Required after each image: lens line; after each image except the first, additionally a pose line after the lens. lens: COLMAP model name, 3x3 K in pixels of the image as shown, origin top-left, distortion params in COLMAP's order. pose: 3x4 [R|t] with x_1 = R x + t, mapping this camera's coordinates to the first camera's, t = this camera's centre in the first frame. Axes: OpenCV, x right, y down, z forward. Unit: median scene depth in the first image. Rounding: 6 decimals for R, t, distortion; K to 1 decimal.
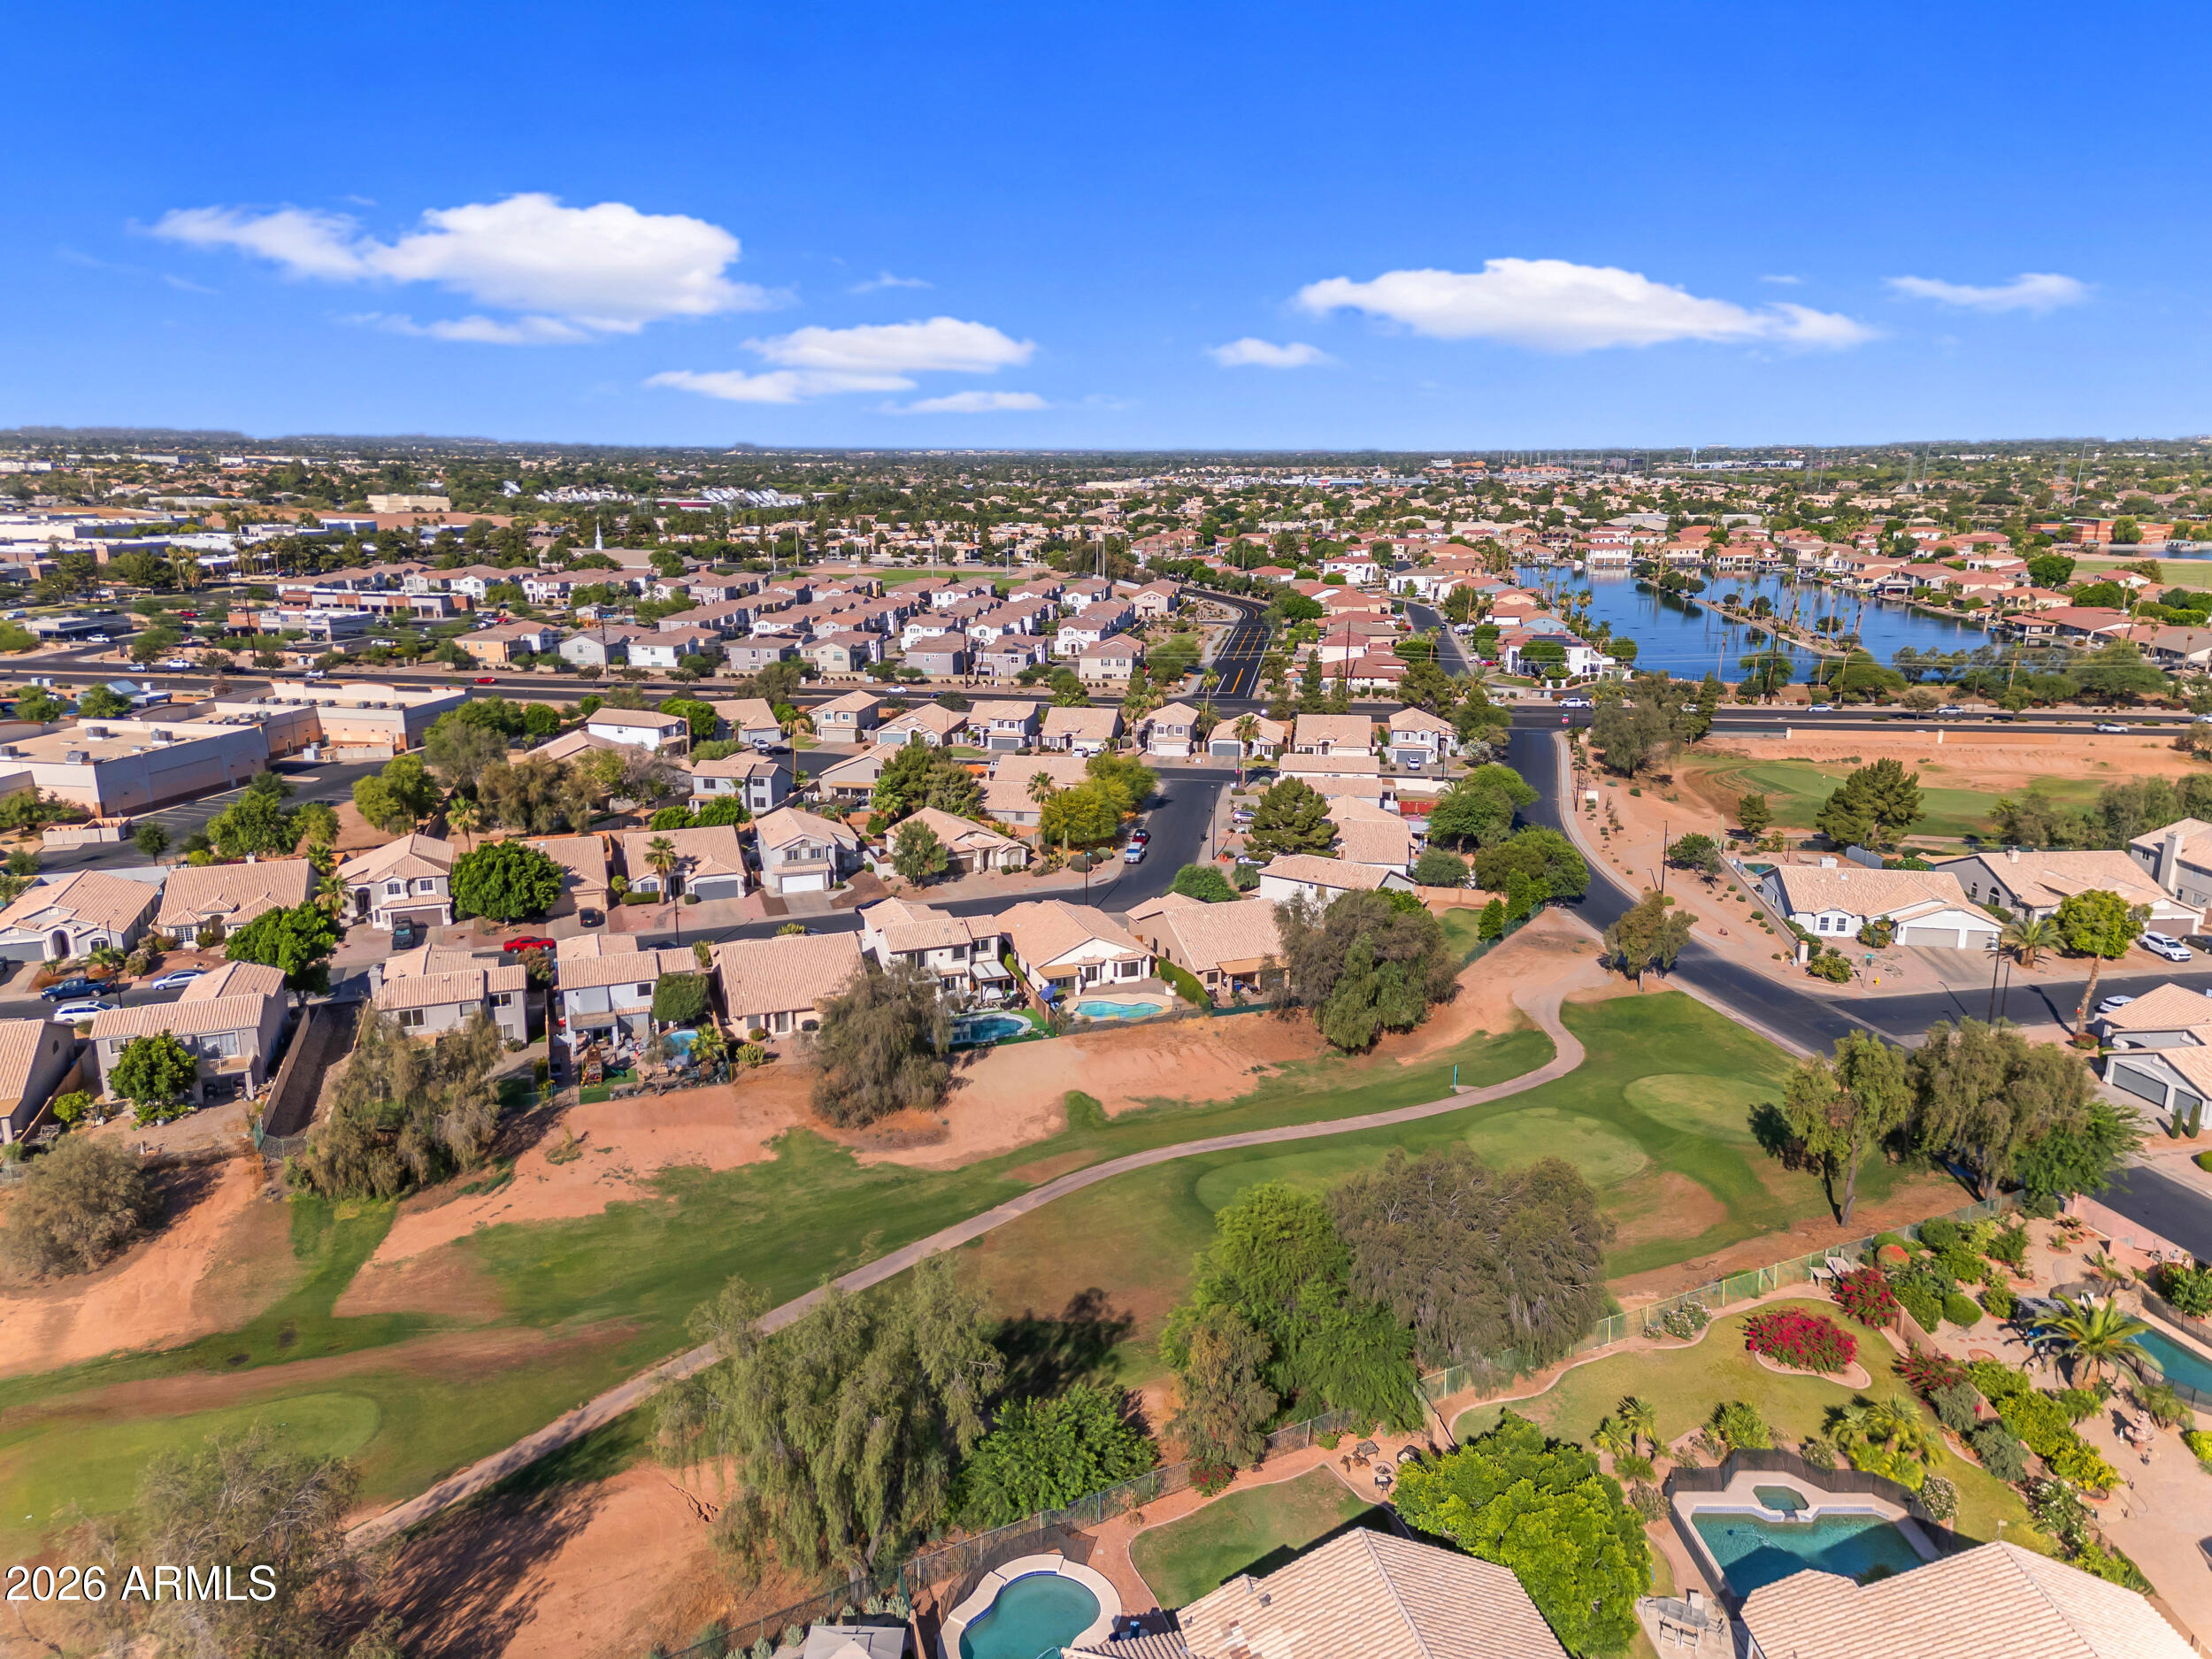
lens RADIAL K [[1514.7, 0, 1090.3], [0, 1514.7, 825.8], [0, 0, 1]] dist [0.193508, -0.130008]
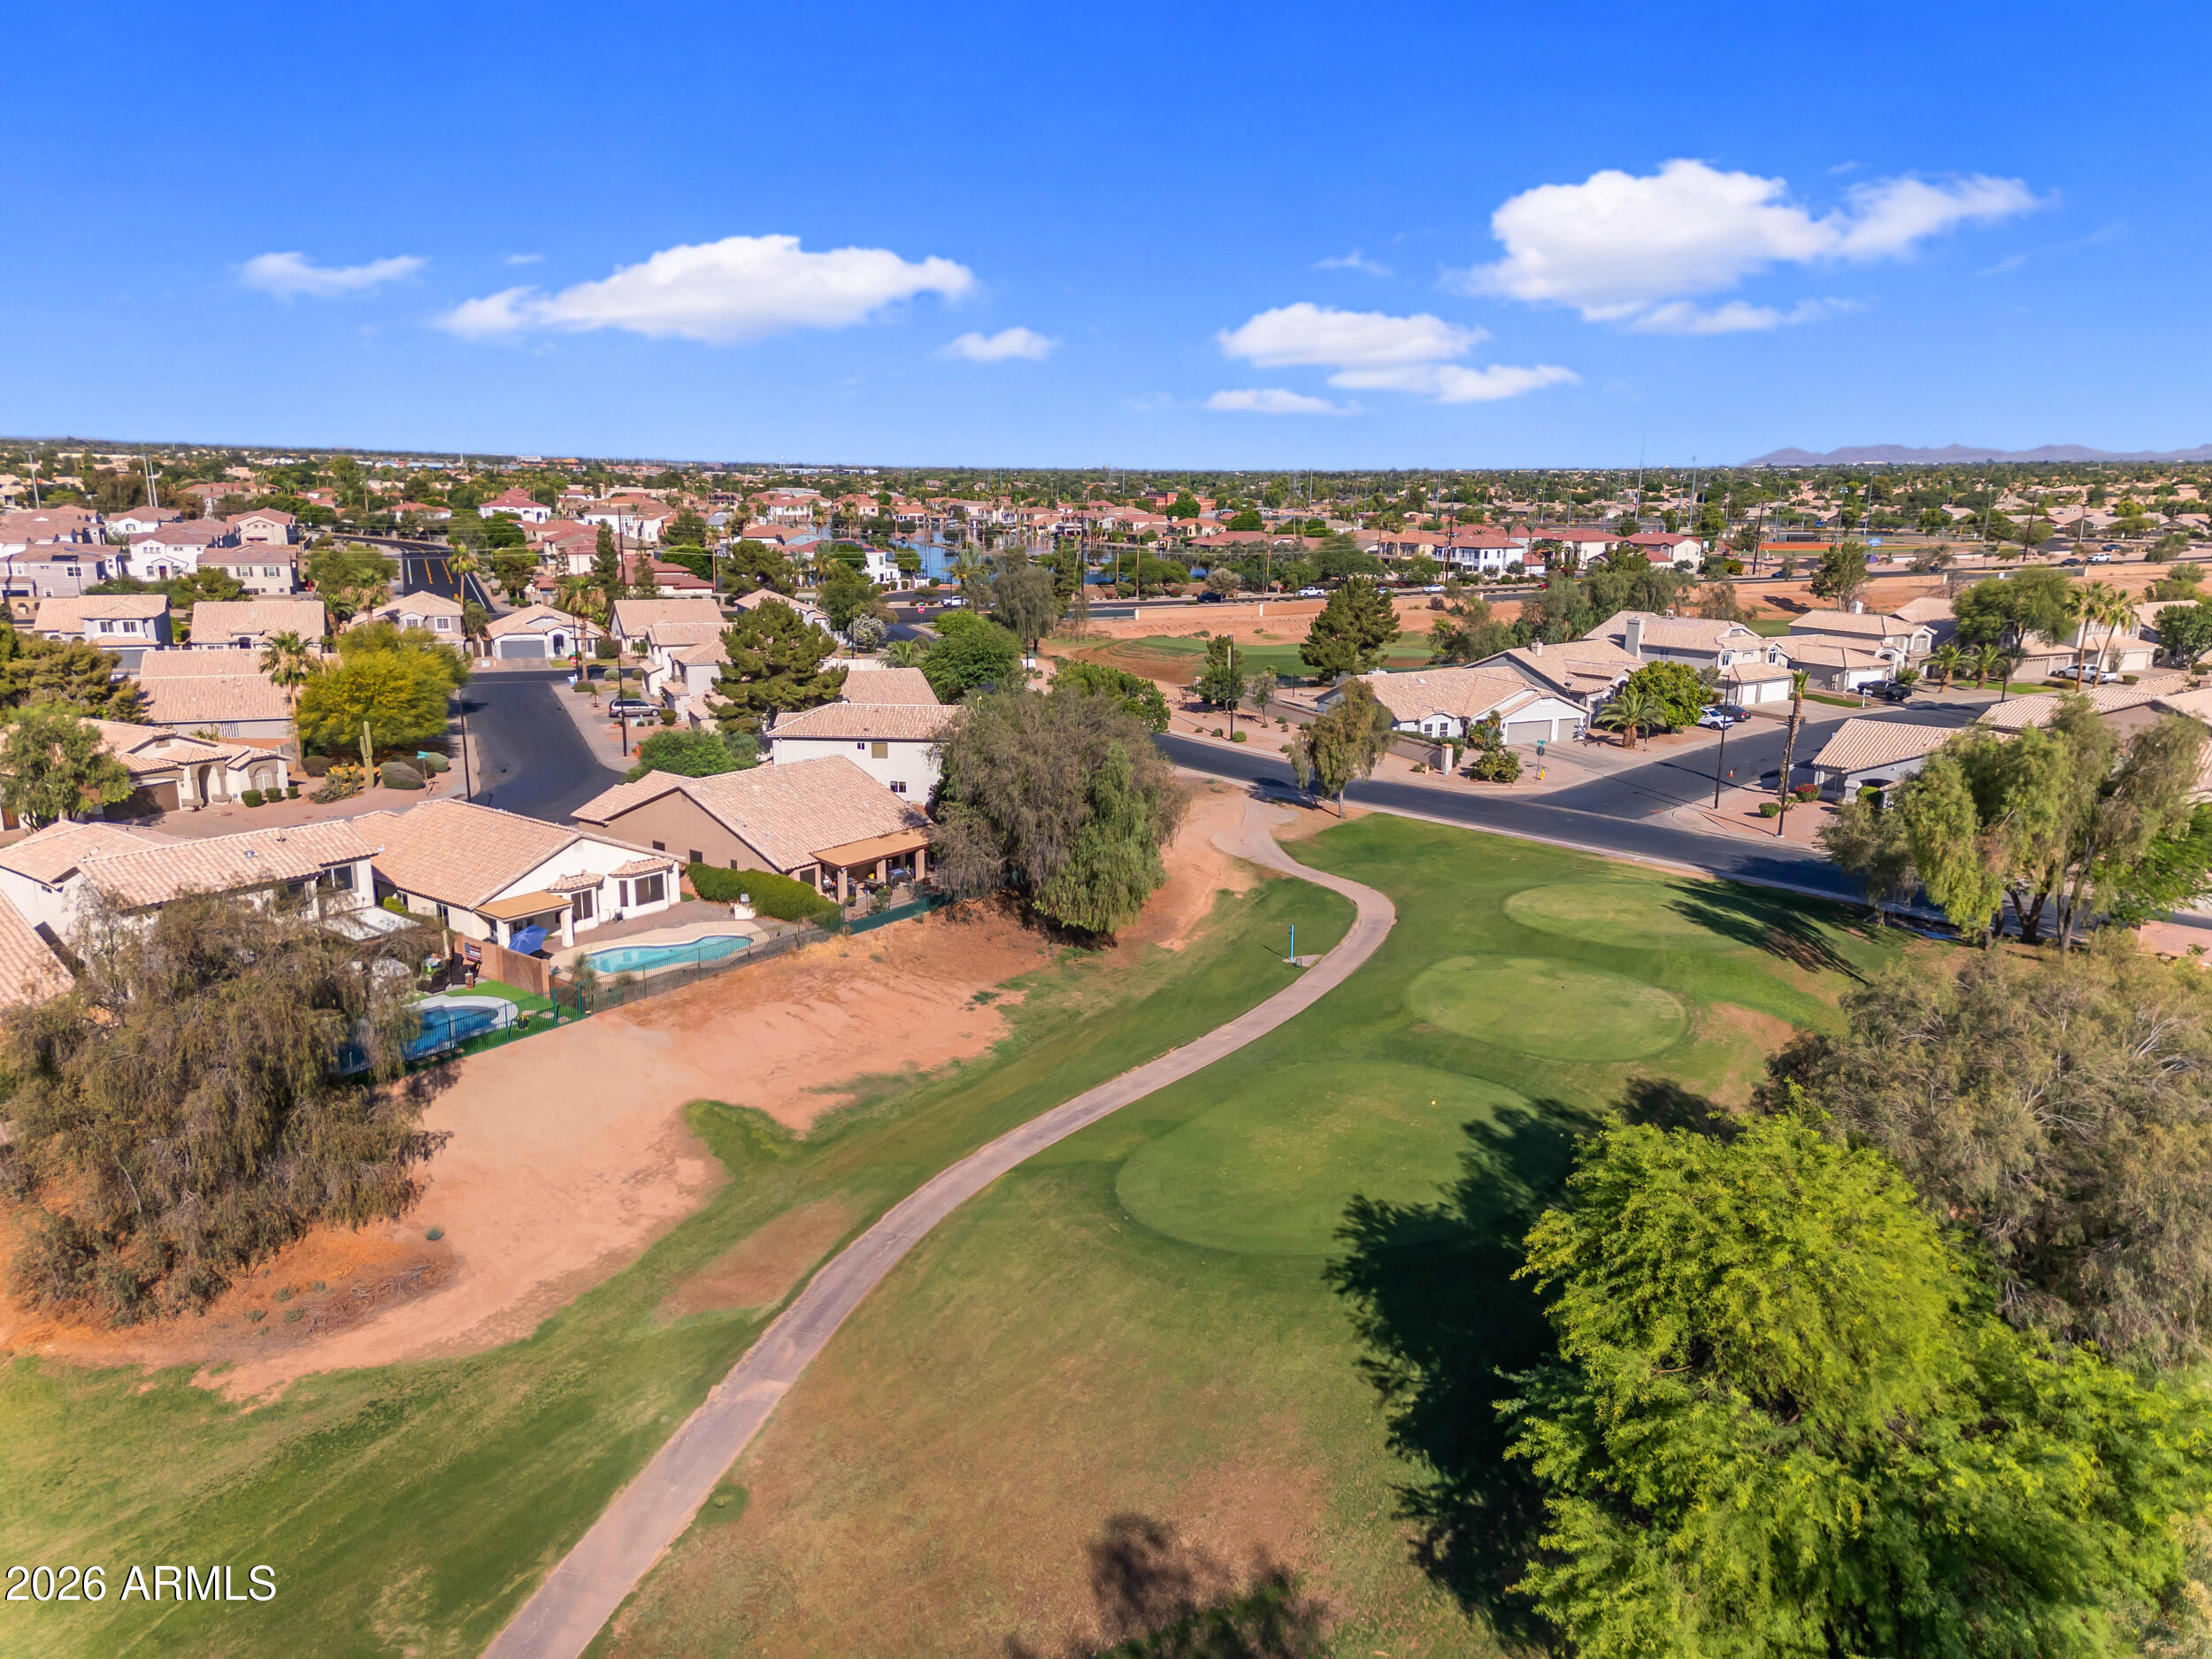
lens RADIAL K [[1514.7, 0, 1090.3], [0, 1514.7, 825.8], [0, 0, 1]] dist [0.193508, -0.130008]
pose [[0.841752, -0.113999, 0.527692, -0.132686], [0.120555, 0.992461, 0.022099, 0.080385], [-0.526232, 0.045015, 0.849148, 0.452337]]
